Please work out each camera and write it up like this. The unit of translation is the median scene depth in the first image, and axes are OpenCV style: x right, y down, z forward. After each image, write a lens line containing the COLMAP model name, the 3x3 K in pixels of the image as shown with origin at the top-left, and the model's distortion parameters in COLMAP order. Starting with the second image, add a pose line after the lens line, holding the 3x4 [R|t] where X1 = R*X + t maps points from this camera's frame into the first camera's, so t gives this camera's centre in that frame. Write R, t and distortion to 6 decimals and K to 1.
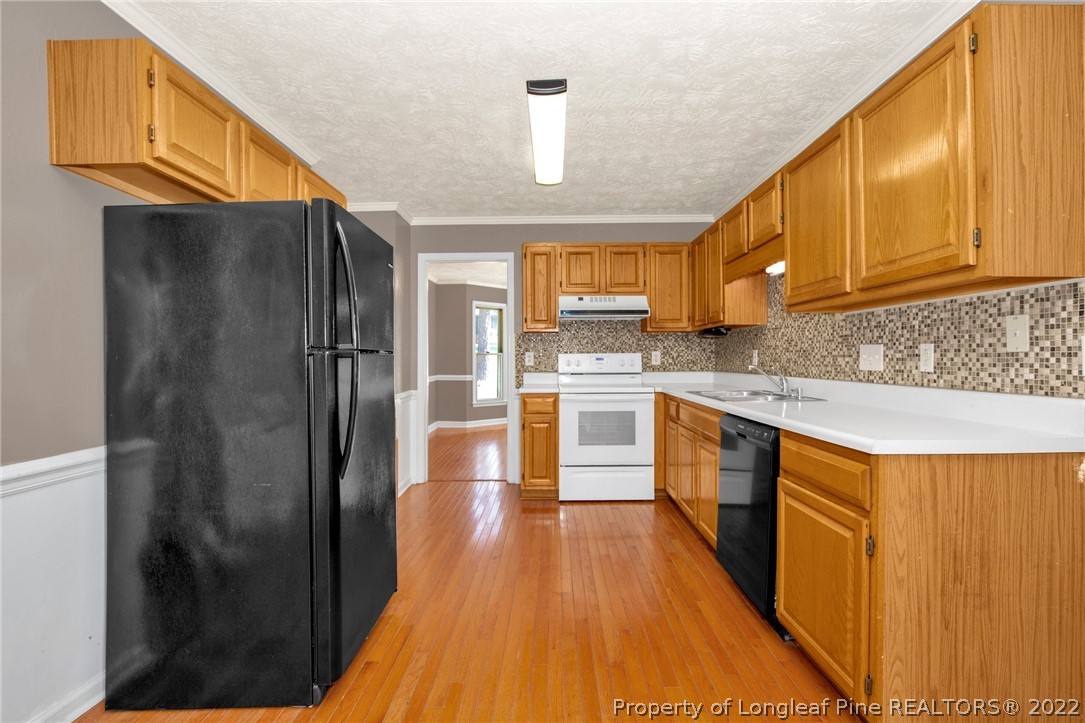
lens RADIAL K [[501.1, 0, 542.5], [0, 501.1, 361.5], [0, 0, 1]] dist [-0.035252, 0.000062]
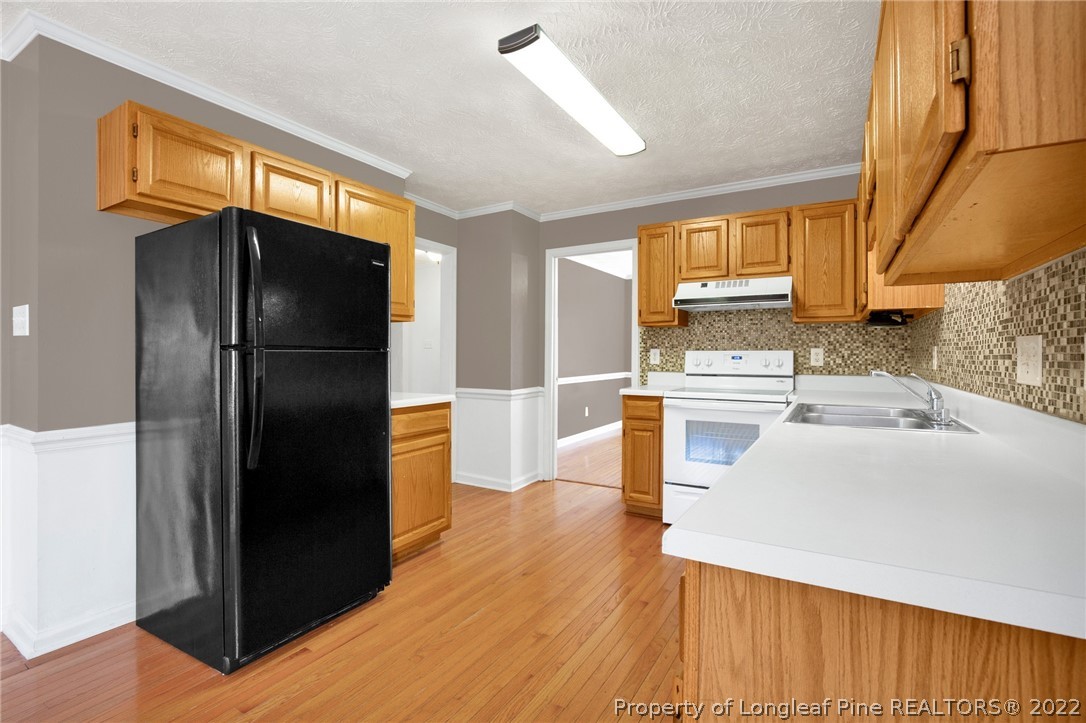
lens RADIAL K [[493.5, 0, 539.0], [0, 493.5, 357.4], [0, 0, 1]] dist [-0.030198, 0.000421]
pose [[0.865119, 0.009739, -0.501472, 0.536332], [-0.010164, 0.999947, 0.001884, -0.007811], [0.501464, 0.003467, 0.865172, 0.333330]]
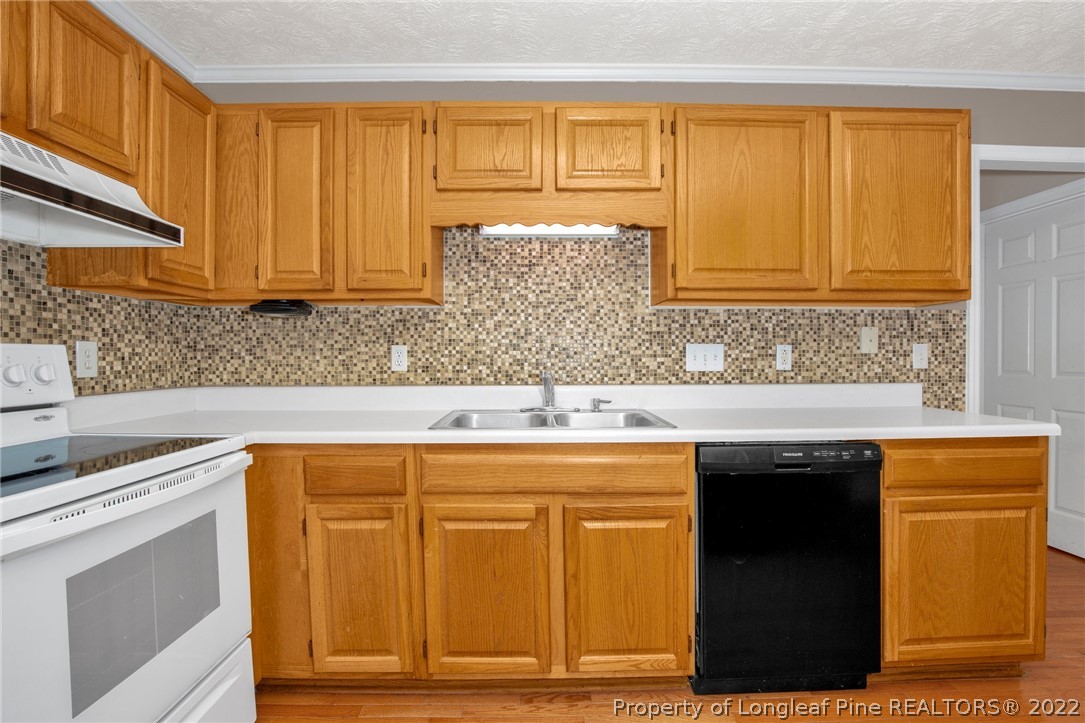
lens RADIAL K [[501.1, 0, 542.5], [0, 501.1, 361.5], [0, 0, 1]] dist [-0.035252, 0.000062]
pose [[-0.026772, -0.003204, 0.999636, -0.328882], [0.009432, 0.999950, 0.003458, -0.007405], [-0.999597, 0.009521, -0.026741, 1.537013]]
